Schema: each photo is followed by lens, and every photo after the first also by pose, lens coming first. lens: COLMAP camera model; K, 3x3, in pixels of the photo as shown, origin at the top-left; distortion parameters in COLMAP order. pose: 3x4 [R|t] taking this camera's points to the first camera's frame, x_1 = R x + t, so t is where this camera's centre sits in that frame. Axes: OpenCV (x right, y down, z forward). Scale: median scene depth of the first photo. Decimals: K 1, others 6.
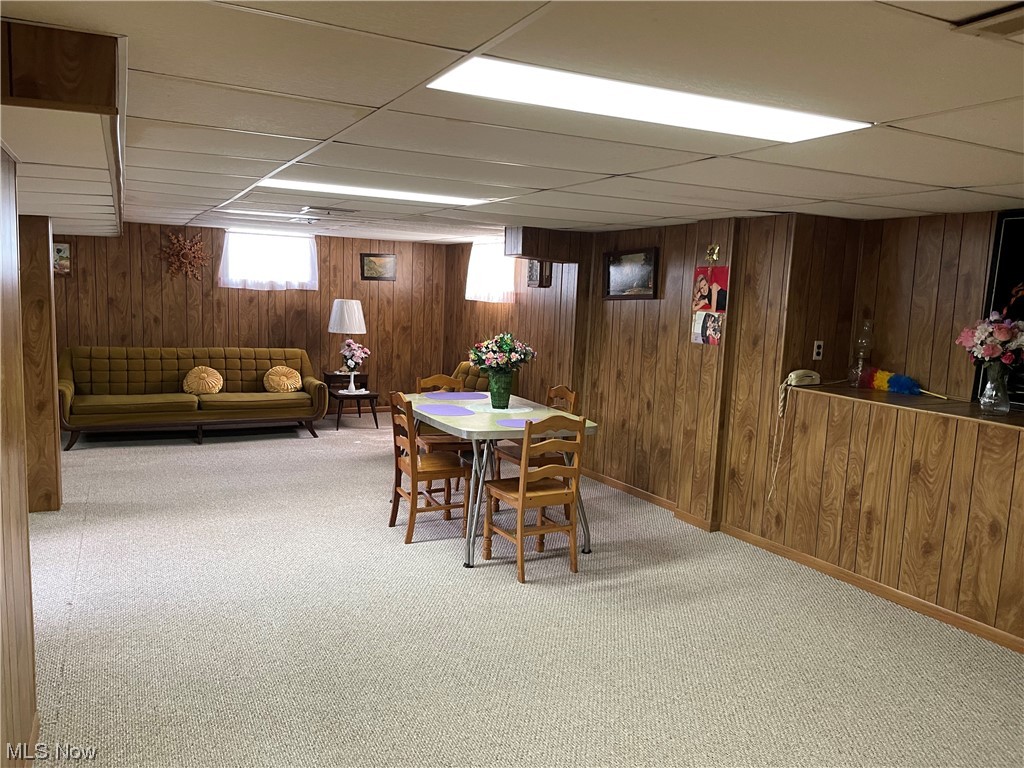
lens RADIAL K [[767.5, 0, 510.2], [0, 767.5, 387.6], [0, 0, 1]] dist [0.035160, -0.011670]
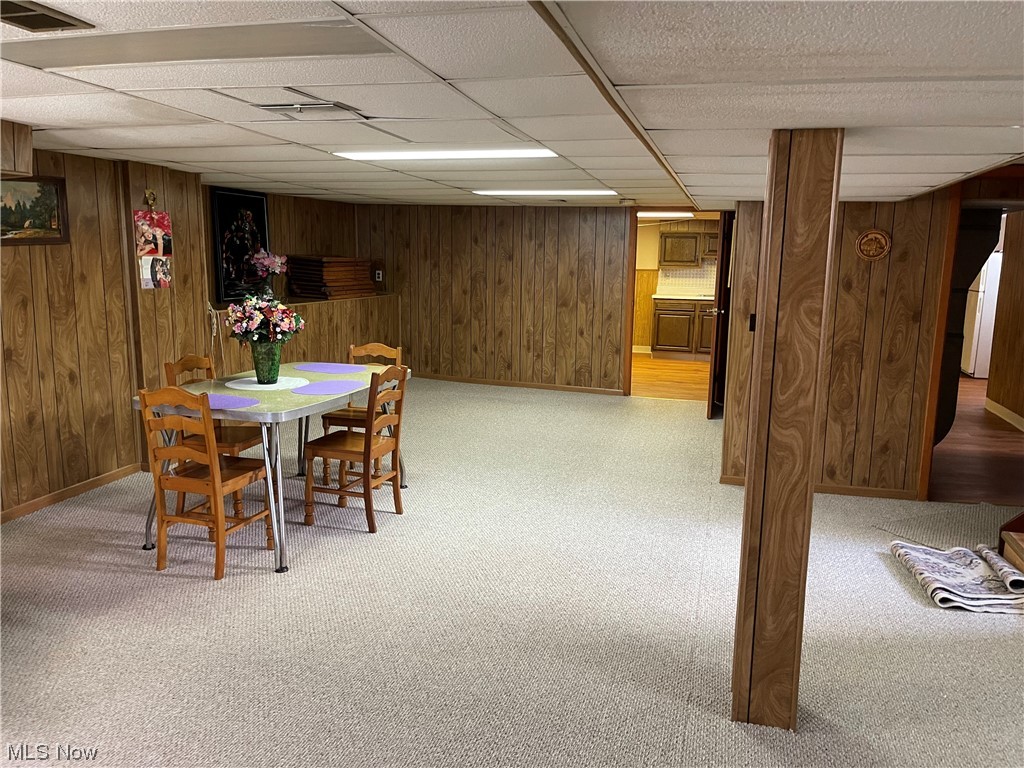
lens RADIAL K [[767.5, 0, 510.8], [0, 767.5, 383.9], [0, 0, 1]] dist [0.035160, -0.011670]
pose [[-0.742962, -0.160893, 0.649709, -0.782900], [0.037875, 0.959018, 0.280802, -0.205355], [-0.668261, 0.233233, -0.706420, 1.440907]]
